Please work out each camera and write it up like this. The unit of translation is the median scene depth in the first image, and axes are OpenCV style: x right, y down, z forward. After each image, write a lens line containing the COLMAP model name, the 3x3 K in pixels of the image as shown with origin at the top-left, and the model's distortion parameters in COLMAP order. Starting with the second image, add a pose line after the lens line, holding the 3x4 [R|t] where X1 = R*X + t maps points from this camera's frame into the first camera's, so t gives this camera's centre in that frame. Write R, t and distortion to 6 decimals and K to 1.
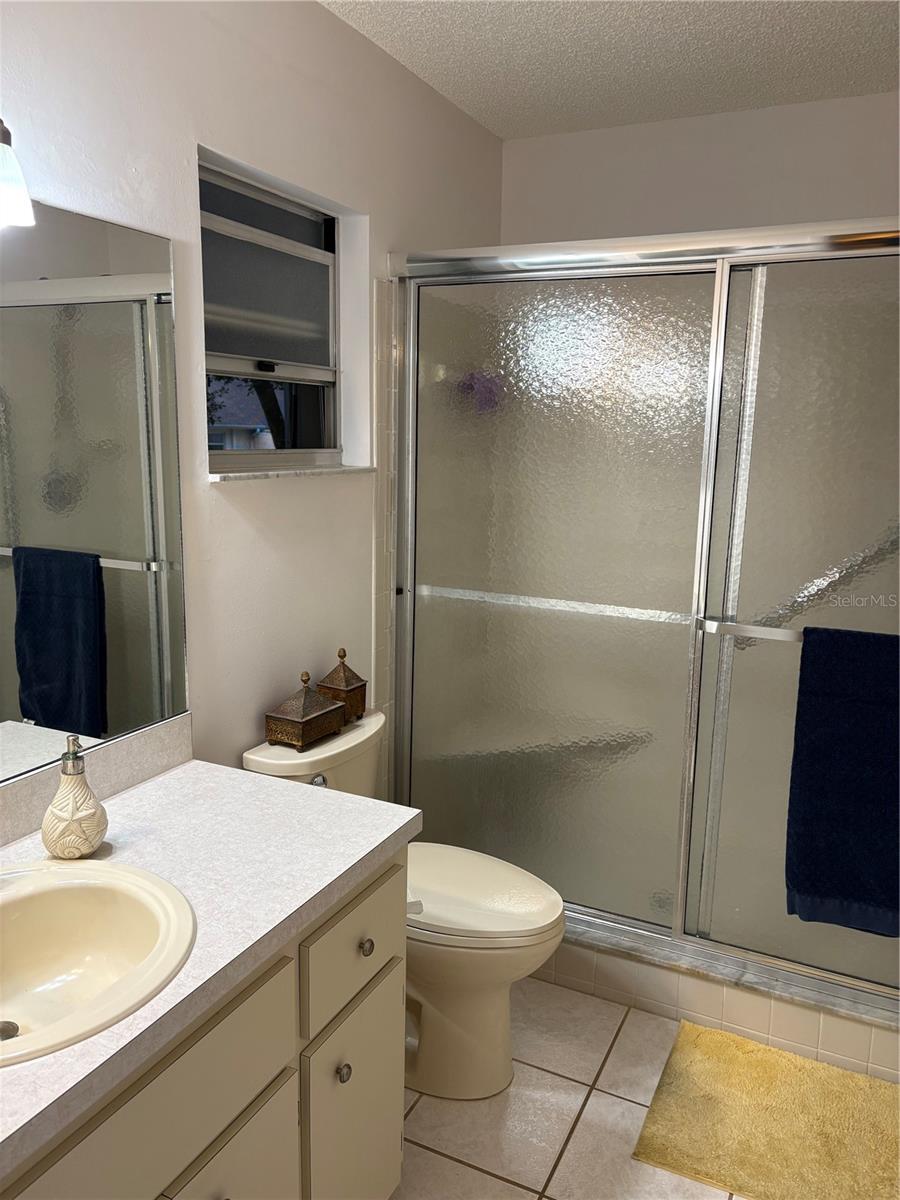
lens RADIAL K [[898.8, 0, 457.7], [0, 898.8, 602.6], [0, 0, 1]] dist [0.011928, -0.034240]
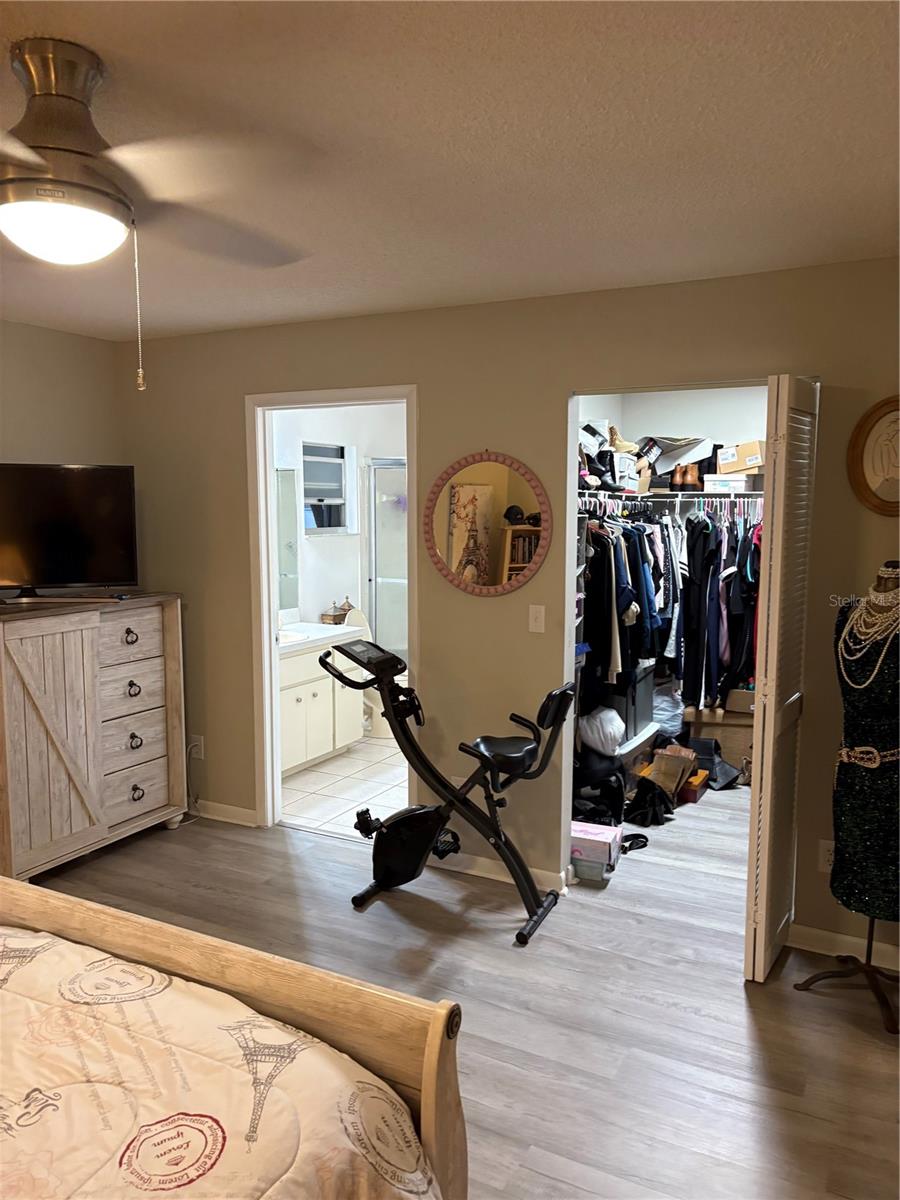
lens RADIAL K [[898.8, 0, 448.5], [0, 898.8, 600.3], [0, 0, 1]] dist [0.011928, -0.034240]
pose [[0.999117, -0.020674, -0.036590, 0.368537], [0.017102, 0.995294, -0.095377, 0.425799], [0.038389, 0.094667, 0.994769, -2.271912]]
